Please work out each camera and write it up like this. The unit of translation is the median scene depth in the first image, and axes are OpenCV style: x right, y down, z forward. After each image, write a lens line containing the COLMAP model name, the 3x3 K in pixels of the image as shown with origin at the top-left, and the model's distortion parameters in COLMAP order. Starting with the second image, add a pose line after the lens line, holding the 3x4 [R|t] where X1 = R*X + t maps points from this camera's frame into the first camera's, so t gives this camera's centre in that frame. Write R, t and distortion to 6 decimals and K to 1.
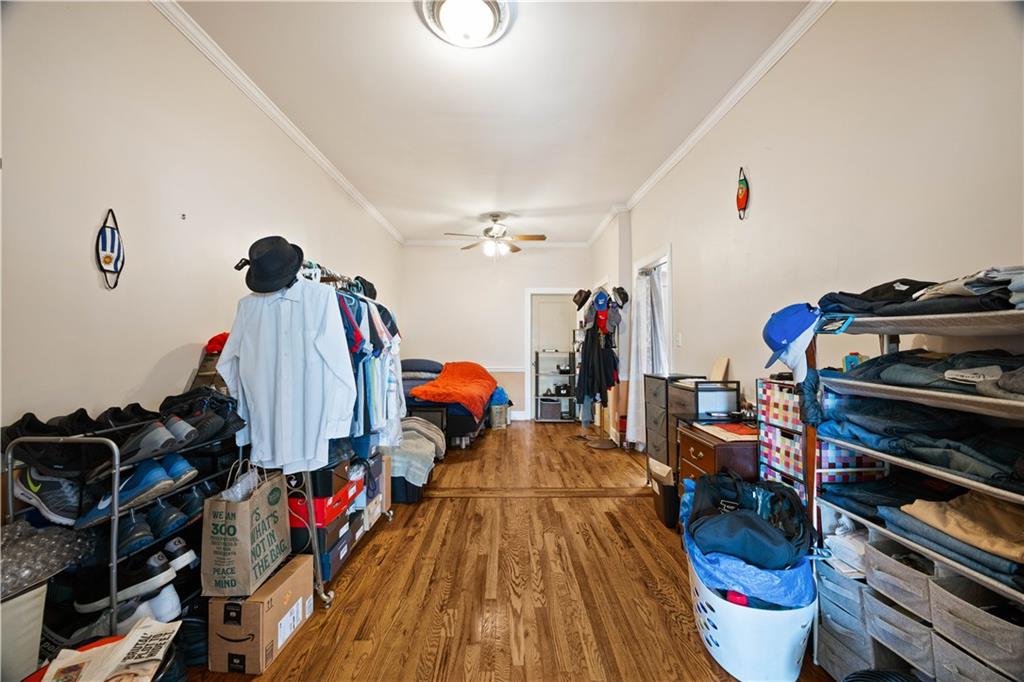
lens RADIAL K [[394.0, 0, 514.0], [0, 394.0, 343.3], [0, 0, 1]] dist [-0.001955, 0.000135]
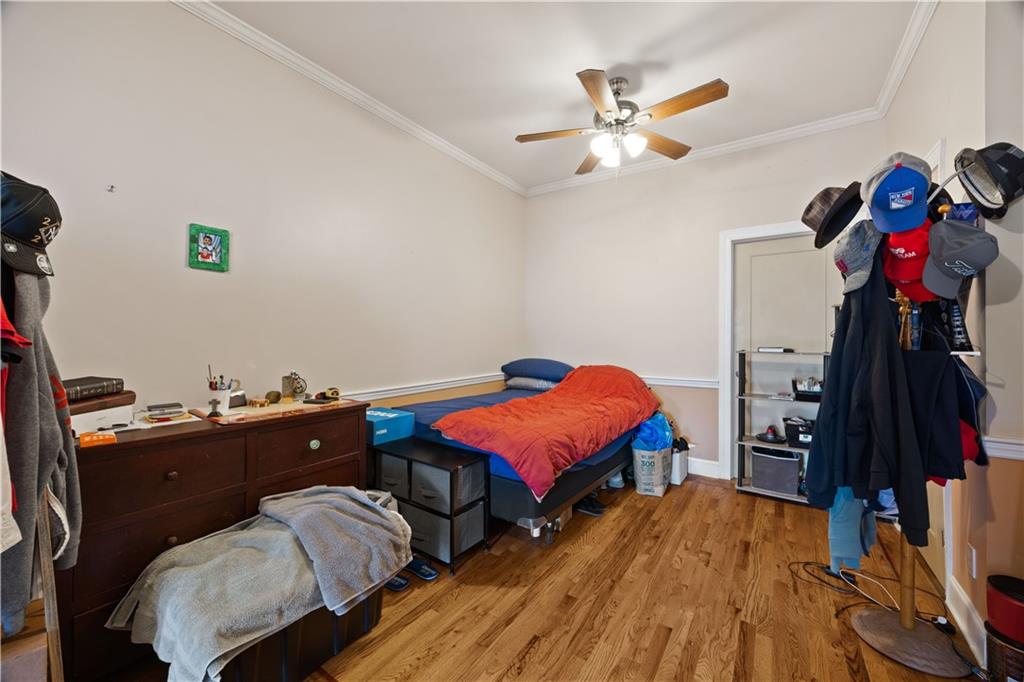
lens RADIAL K [[394.0, 0, 509.0], [0, 394.0, 337.3], [0, 0, 1]] dist [-0.001955, 0.000135]
pose [[0.816921, 0.001278, -0.576748, 0.116630], [0.001540, 0.999989, 0.004397, 0.000542], [0.576748, -0.004480, 0.816910, 0.447570]]
